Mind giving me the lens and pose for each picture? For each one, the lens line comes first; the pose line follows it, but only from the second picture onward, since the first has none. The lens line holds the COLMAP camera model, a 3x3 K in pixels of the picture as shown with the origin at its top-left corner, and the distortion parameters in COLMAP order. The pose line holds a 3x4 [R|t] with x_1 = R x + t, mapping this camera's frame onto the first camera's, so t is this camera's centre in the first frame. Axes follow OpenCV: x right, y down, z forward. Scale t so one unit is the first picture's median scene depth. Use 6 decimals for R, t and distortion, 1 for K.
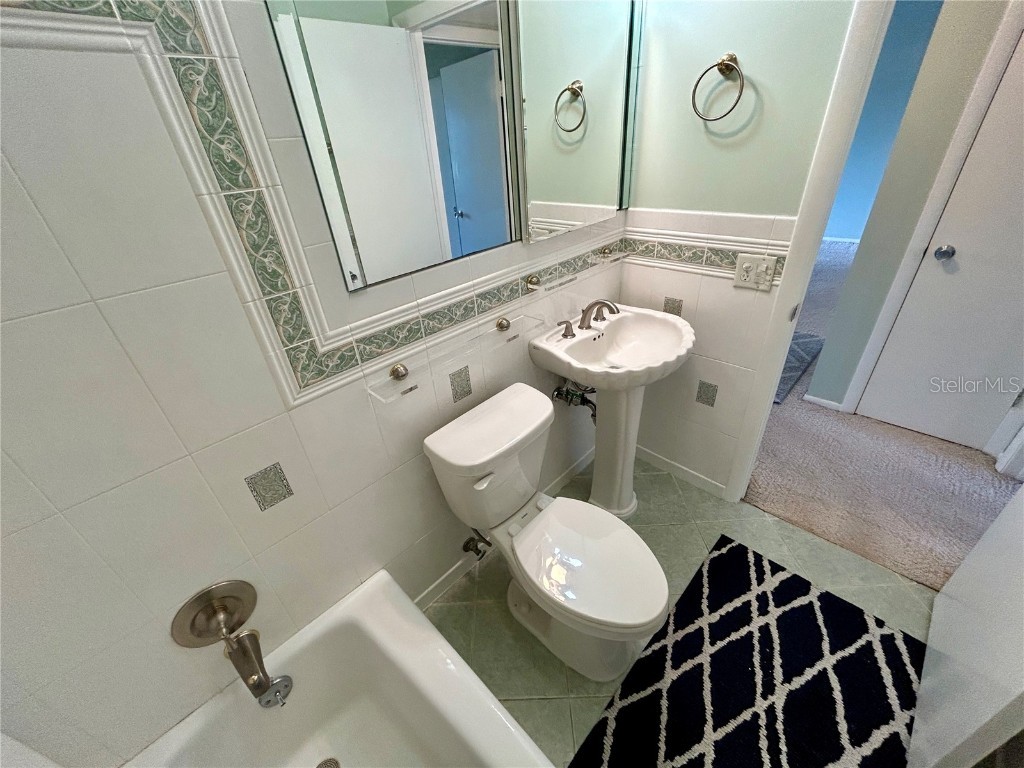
lens RADIAL K [[411.3, 0, 507.9], [0, 411.3, 383.6], [0, 0, 1]] dist [-0.004203, 0.000954]
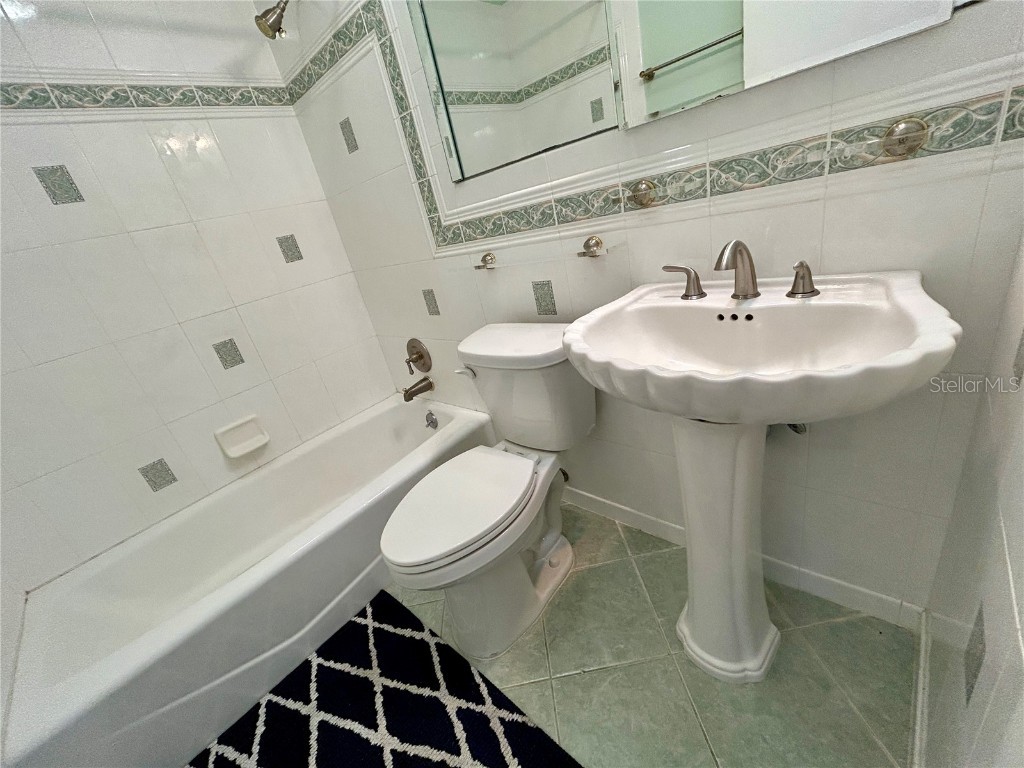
lens RADIAL K [[411.3, 0, 506.9], [0, 411.3, 385.5], [0, 0, 1]] dist [-0.004203, 0.000954]
pose [[0.059067, 0.454969, -0.888546, 0.905251], [-0.313891, 0.853417, 0.416115, -0.214631], [0.947620, 0.254328, 0.193219, 0.851556]]
